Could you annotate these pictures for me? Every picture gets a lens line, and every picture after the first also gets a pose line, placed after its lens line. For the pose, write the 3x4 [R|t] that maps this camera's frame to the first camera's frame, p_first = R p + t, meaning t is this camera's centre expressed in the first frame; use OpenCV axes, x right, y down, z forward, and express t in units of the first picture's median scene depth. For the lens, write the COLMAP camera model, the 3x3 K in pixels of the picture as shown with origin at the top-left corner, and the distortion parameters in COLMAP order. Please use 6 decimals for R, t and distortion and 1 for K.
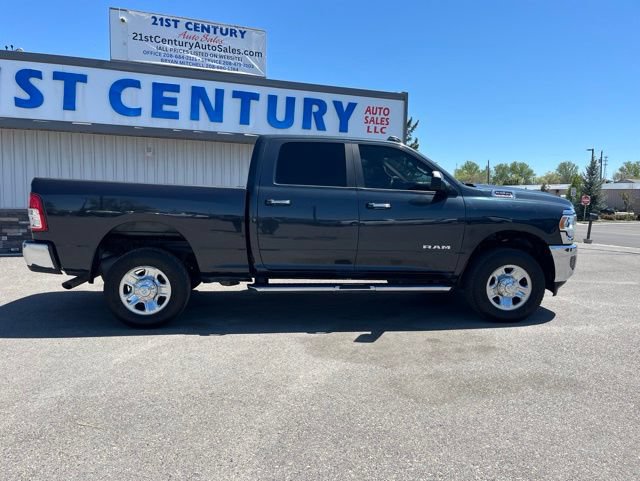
lens RADIAL K [[482.8, 0, 314.8], [0, 482.8, 241.1], [0, 0, 1]] dist [0.066306, -0.086148]
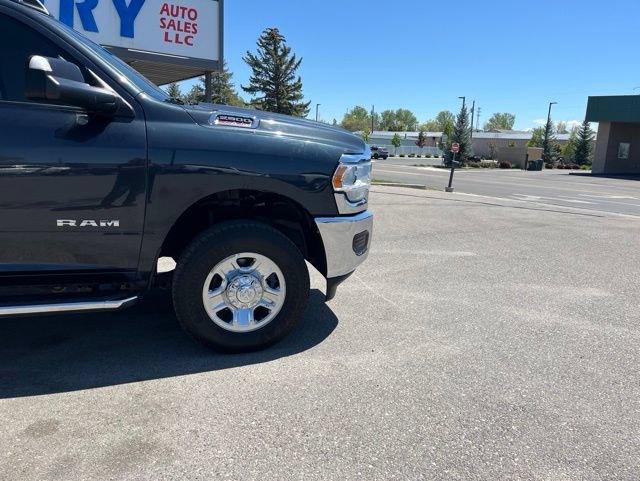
lens RADIAL K [[482.8, 0, 315.0], [0, 482.8, 237.9], [0, 0, 1]] dist [0.066306, -0.086148]
pose [[0.975890, -0.013862, 0.217824, 0.191275], [-0.010199, 0.993995, 0.108952, -0.015093], [-0.218027, -0.108546, 0.969888, 0.242710]]
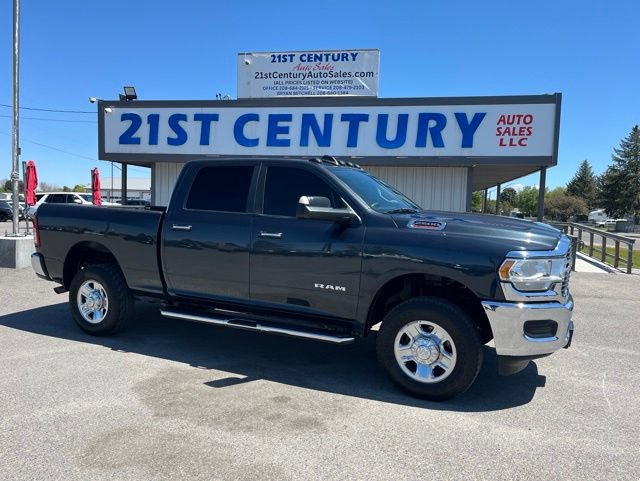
lens RADIAL K [[482.8, 0, 317.6], [0, 482.8, 239.3], [0, 0, 1]] dist [0.066306, -0.086148]
pose [[0.844893, 0.040361, -0.533410, 0.346878], [-0.064988, 0.997508, -0.027461, -0.023208], [0.530973, 0.057867, 0.845411, 0.152082]]
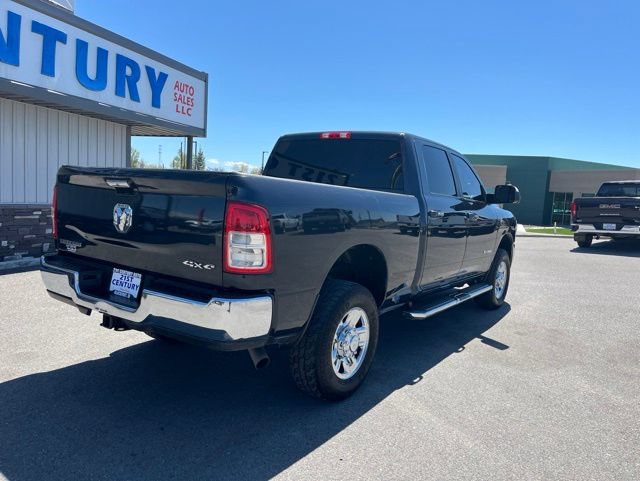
lens RADIAL K [[482.8, 0, 322.7], [0, 482.8, 240.4], [0, 0, 1]] dist [0.066306, -0.086148]
pose [[0.651359, -0.048742, 0.757202, -0.442718], [0.021851, 0.998726, 0.045492, -0.038197], [-0.758455, -0.013086, 0.651594, 0.288817]]
